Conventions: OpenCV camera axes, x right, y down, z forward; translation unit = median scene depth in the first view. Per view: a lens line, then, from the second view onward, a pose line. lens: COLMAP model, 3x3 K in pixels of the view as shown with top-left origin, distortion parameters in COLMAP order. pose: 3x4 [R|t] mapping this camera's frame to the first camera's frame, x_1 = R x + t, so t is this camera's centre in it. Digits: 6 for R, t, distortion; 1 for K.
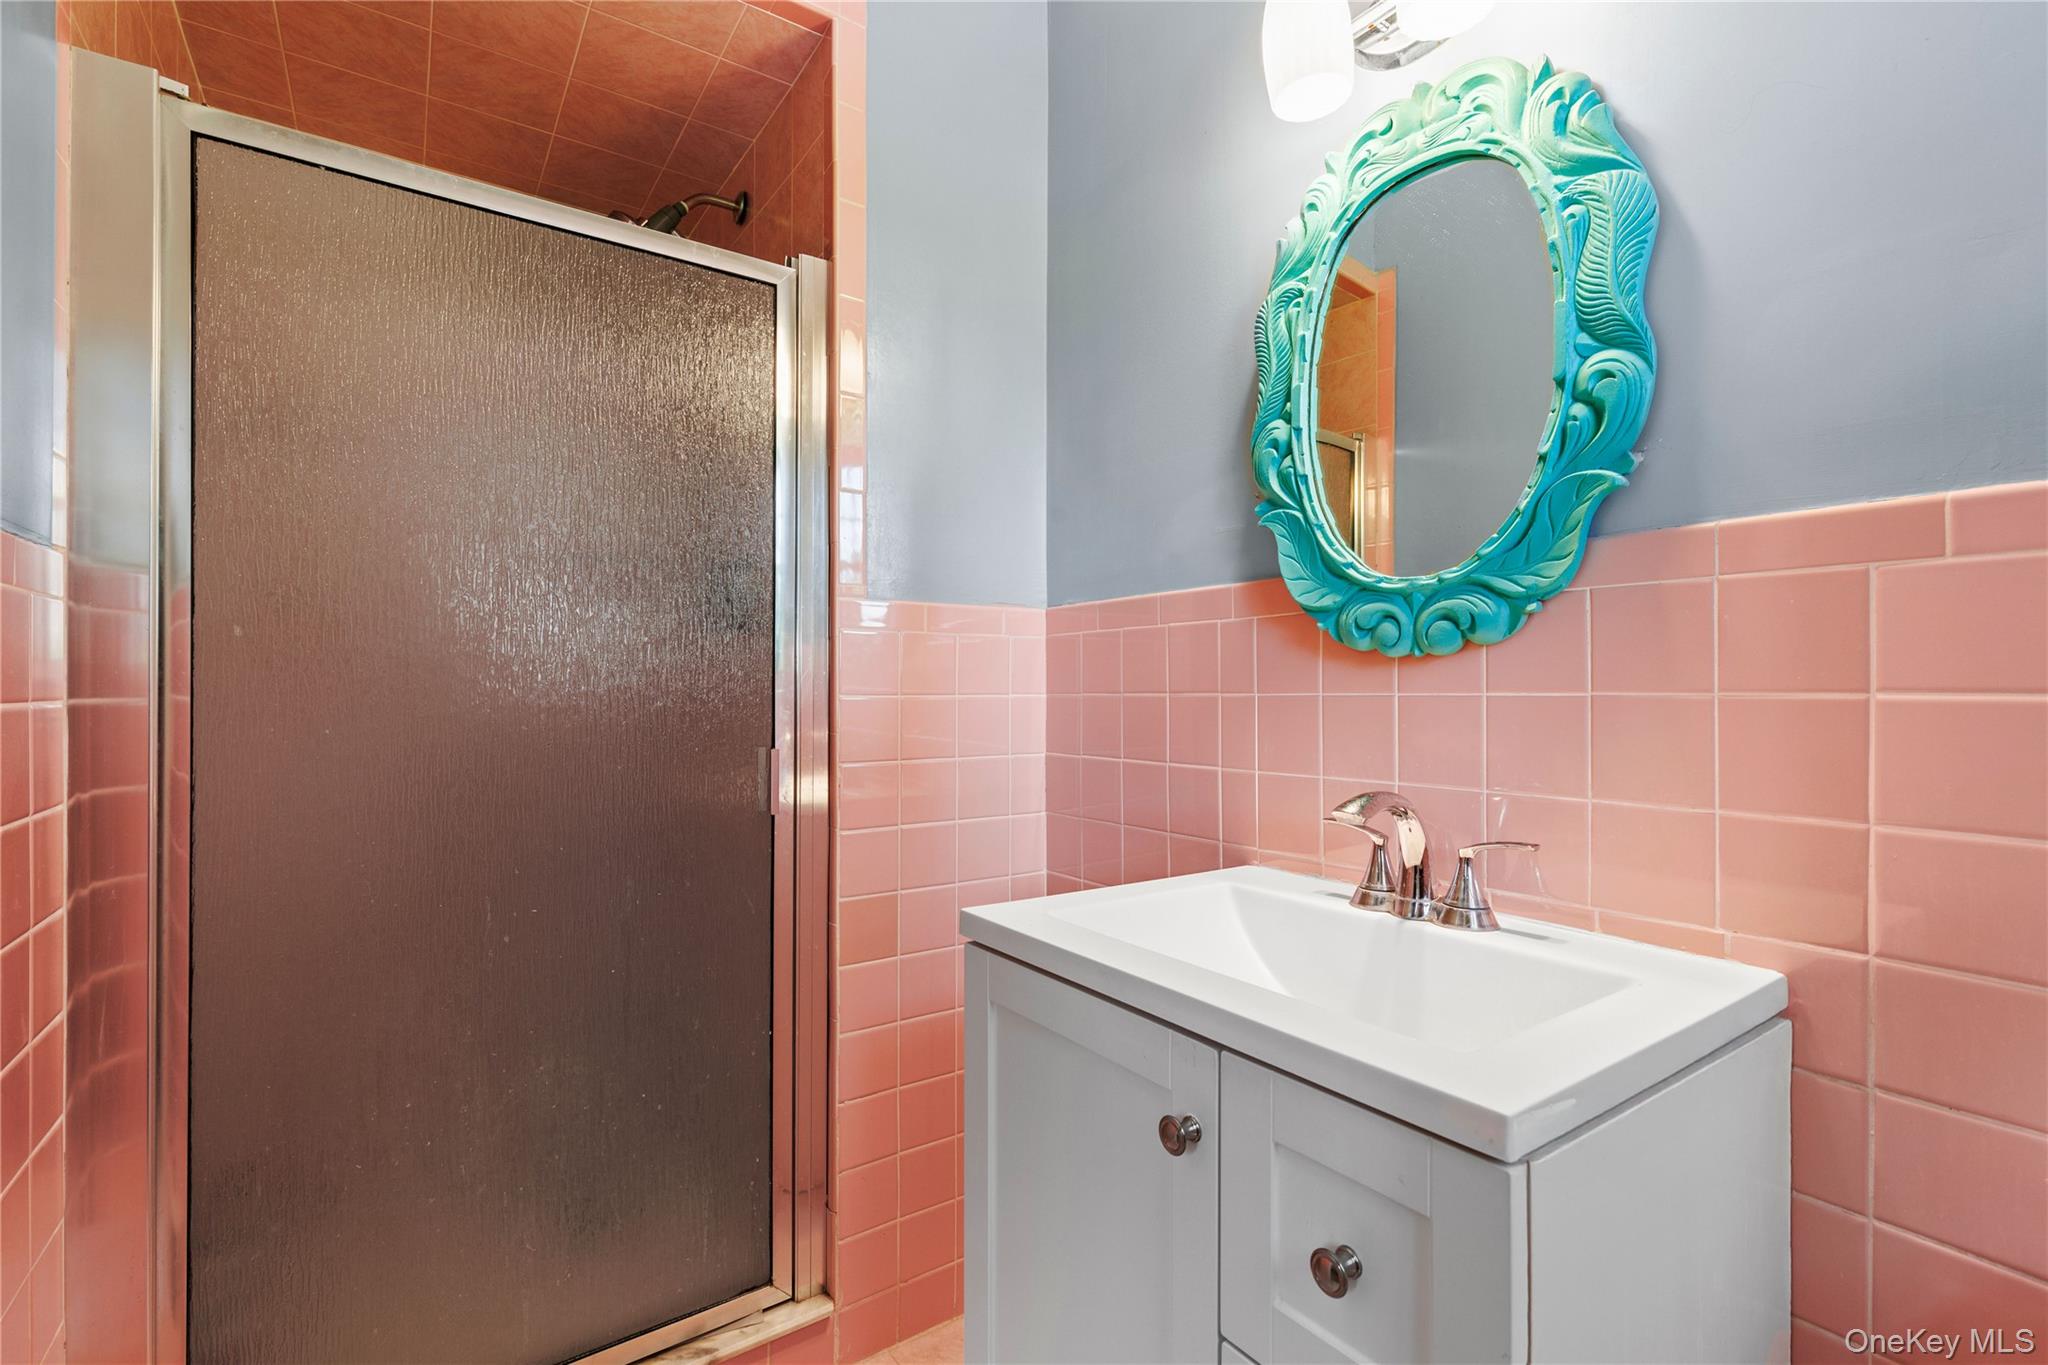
lens RADIAL K [[950.3, 0, 1024.9], [0, 950.3, 685.6], [0, 0, 1]] dist [0.009077, 0.001133]
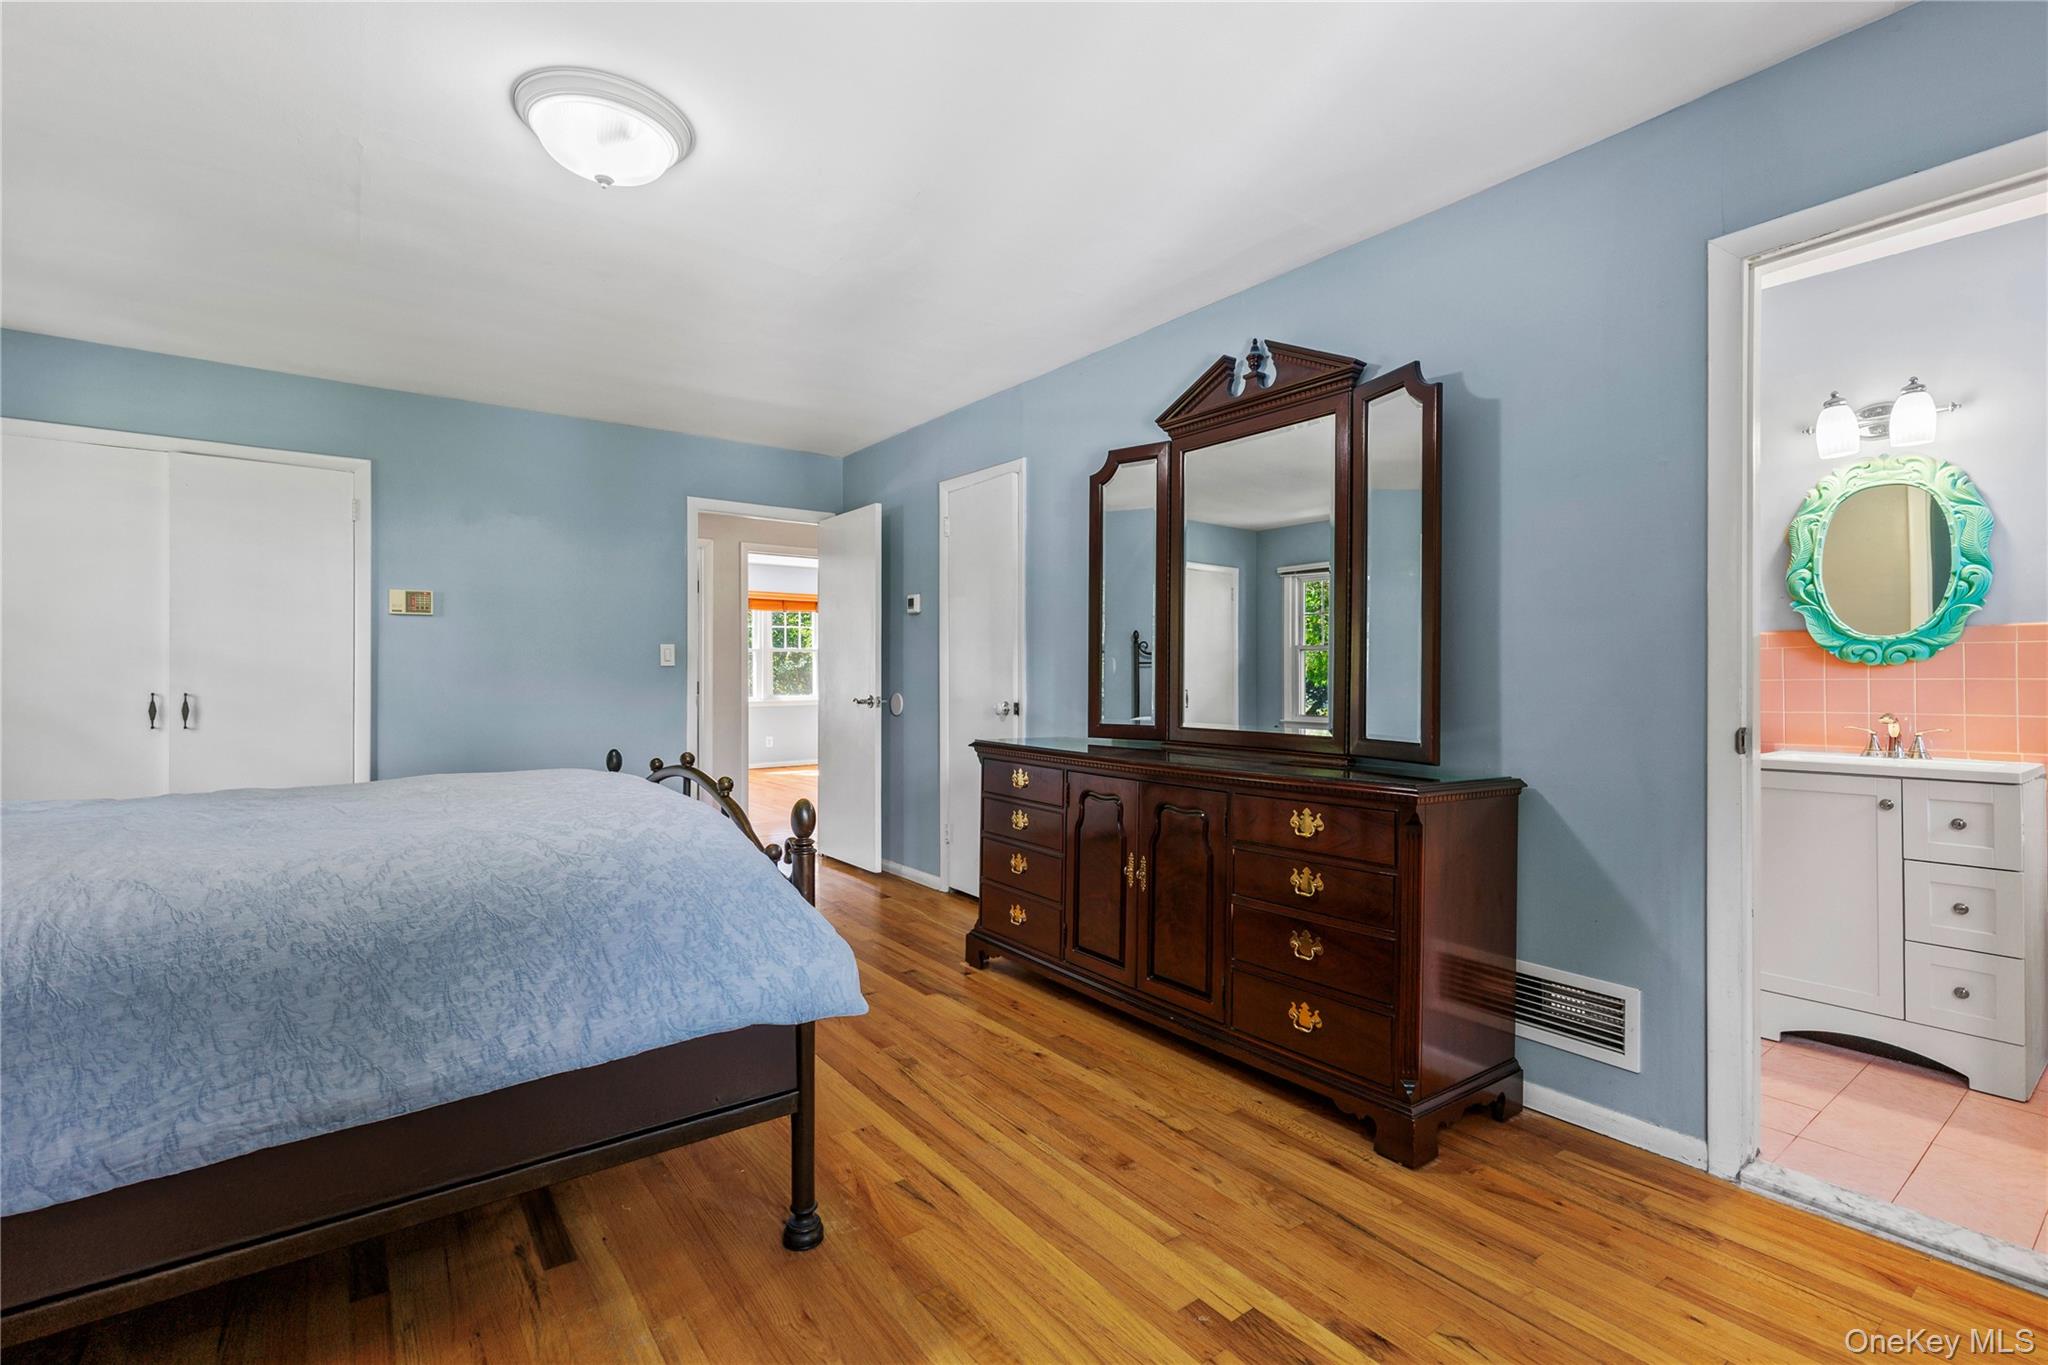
lens RADIAL K [[950.3, 0, 1034.6], [0, 950.3, 672.8], [0, 0, 1]] dist [0.009077, 0.001133]
pose [[0.998967, -0.000565, 0.045431, -2.164860], [0.000303, 0.999983, 0.005757, -0.025981], [-0.045434, -0.005737, 0.998951, -1.644508]]
